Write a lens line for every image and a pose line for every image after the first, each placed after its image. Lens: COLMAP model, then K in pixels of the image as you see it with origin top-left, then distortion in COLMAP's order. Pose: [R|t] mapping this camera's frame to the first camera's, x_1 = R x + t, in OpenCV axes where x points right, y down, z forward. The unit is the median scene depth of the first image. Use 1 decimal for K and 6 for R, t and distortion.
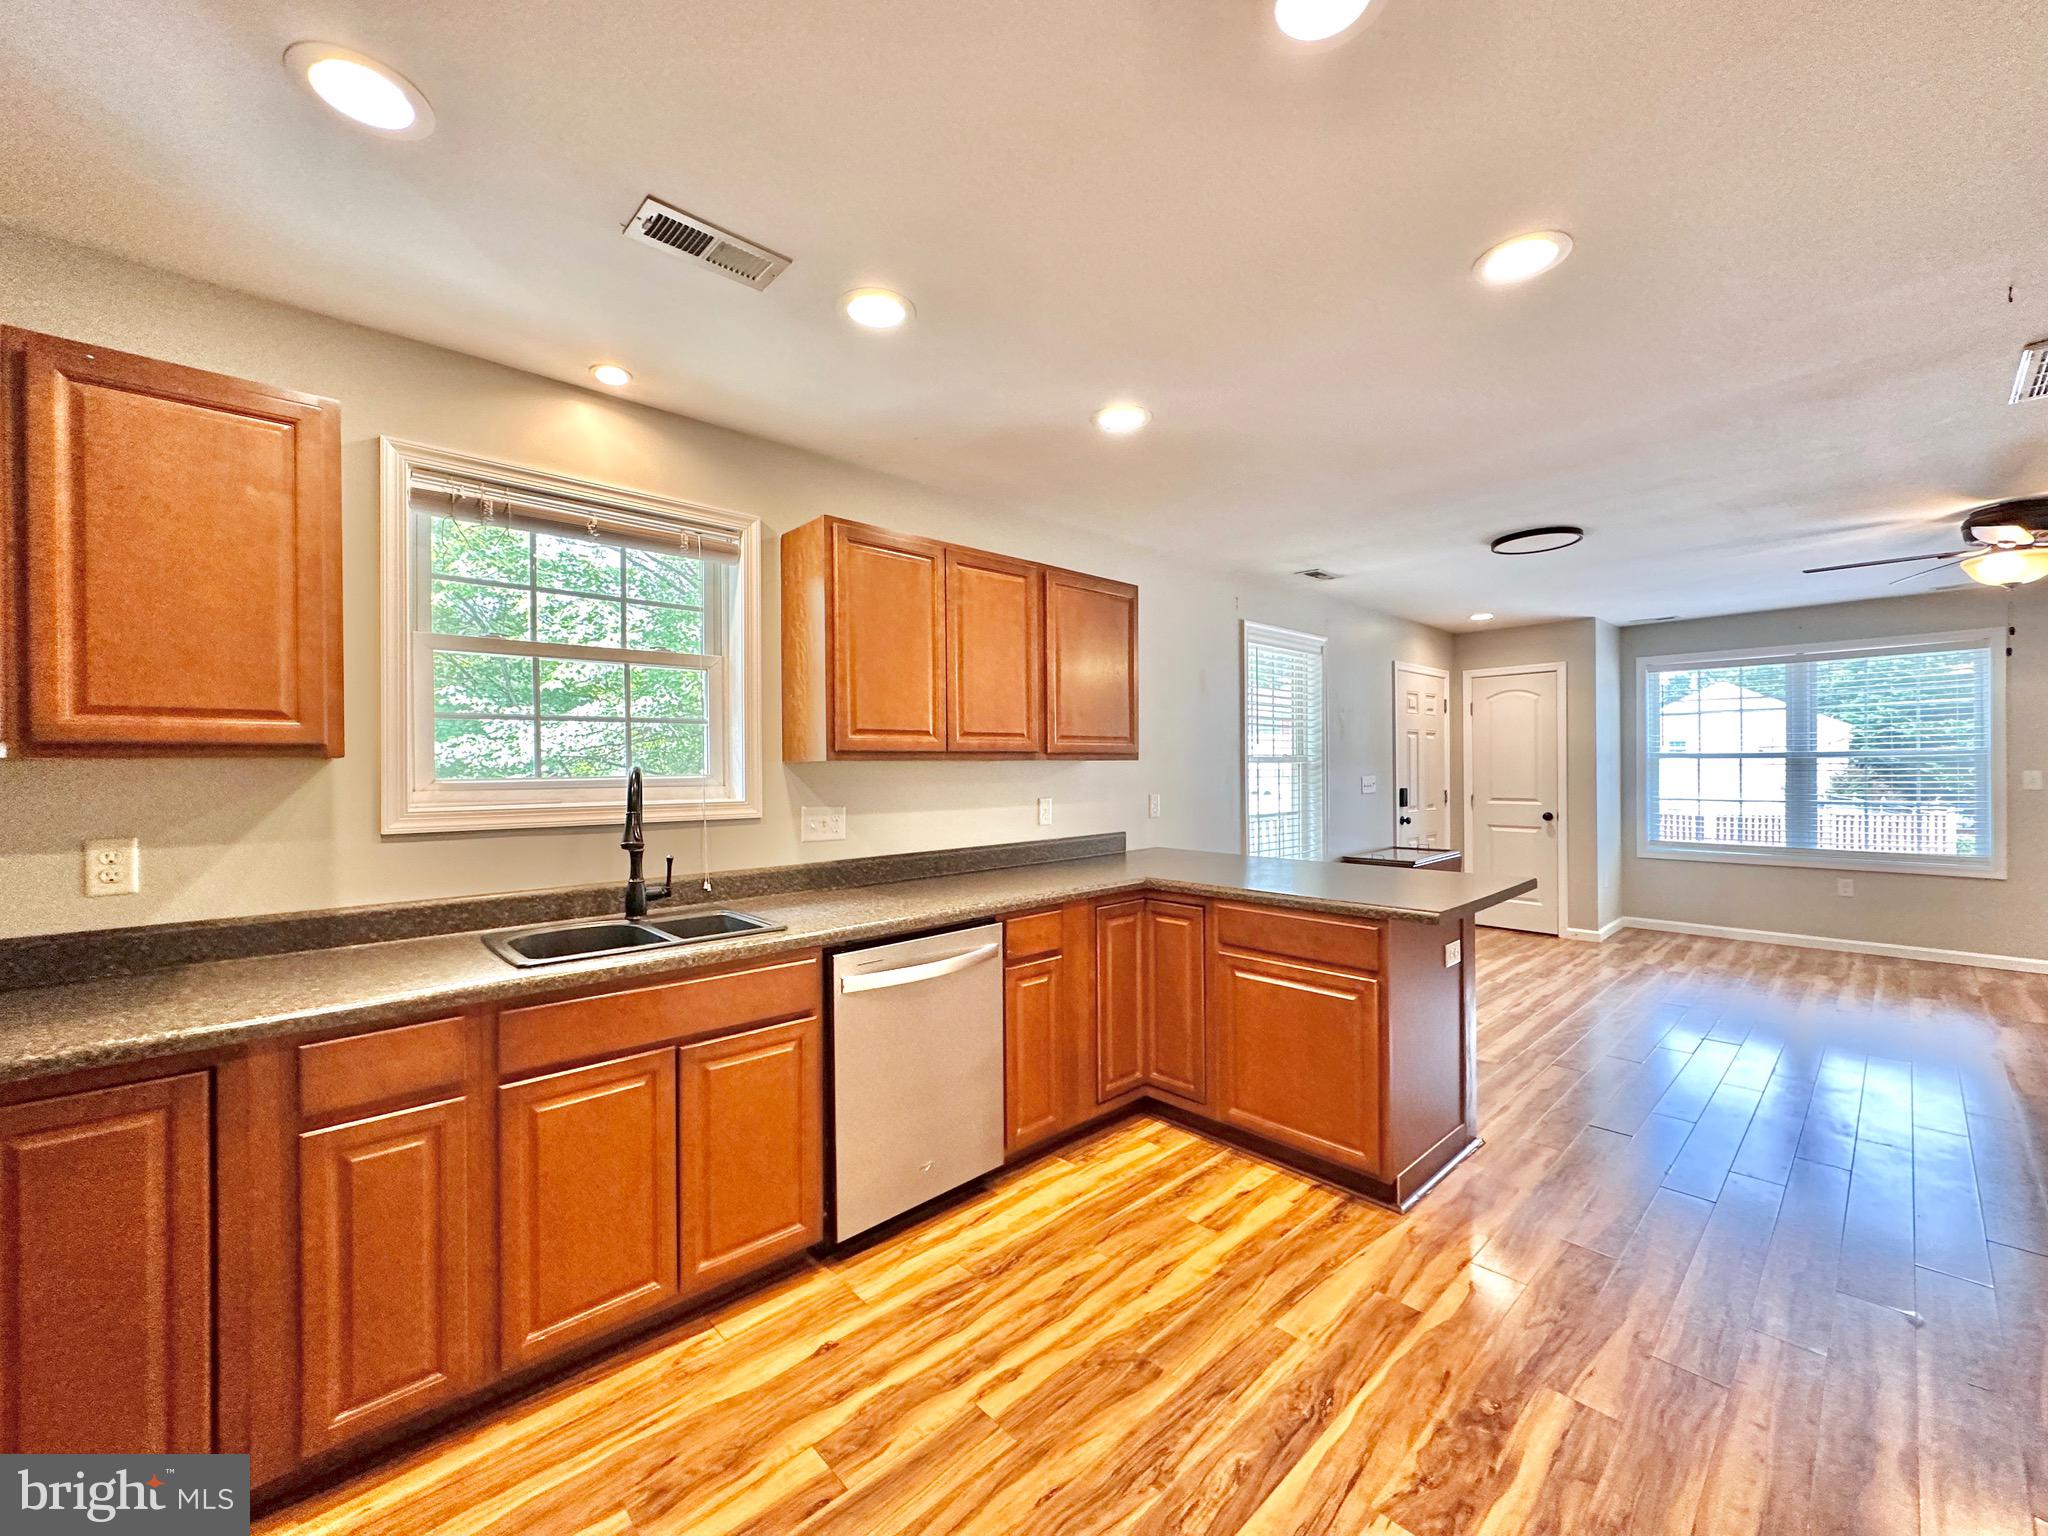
lens RADIAL K [[814.0, 0, 1020.9], [0, 814.0, 767.8], [0, 0, 1]] dist [-0.001155, 0.000017]
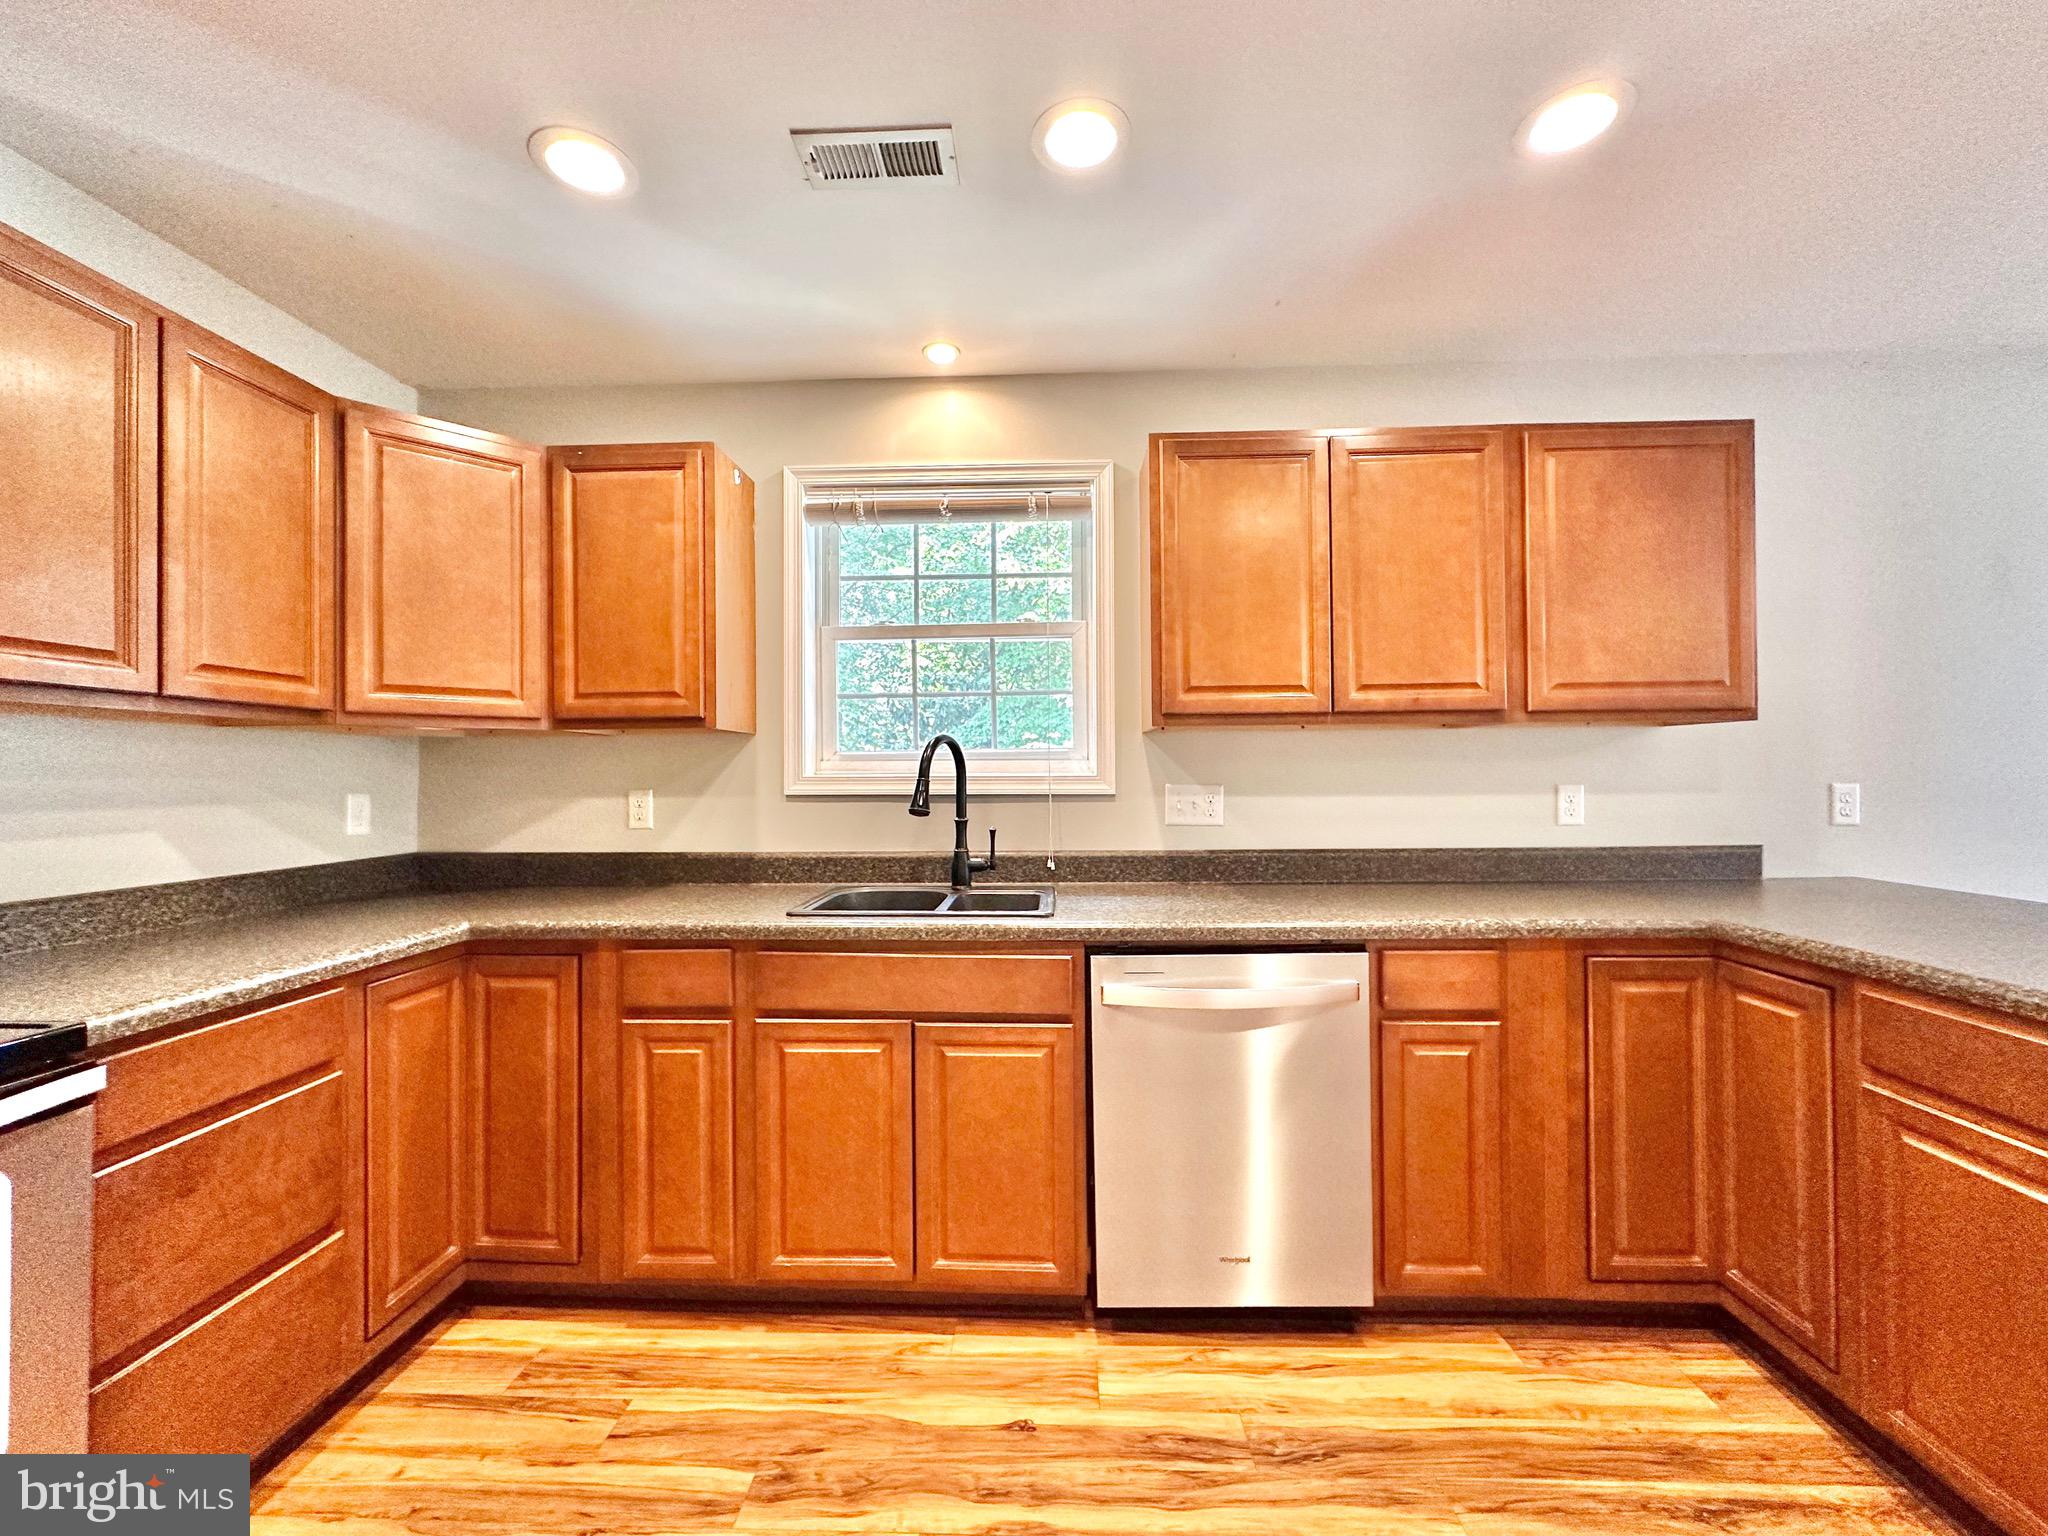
lens RADIAL K [[814.0, 0, 1020.9], [0, 814.0, 767.8], [0, 0, 1]] dist [-0.001155, 0.000017]
pose [[0.708021, -0.001962, -0.706188, 0.285122], [0.000909, 0.999998, -0.001867, 0.039253], [0.706190, 0.000680, 0.708022, 0.344549]]
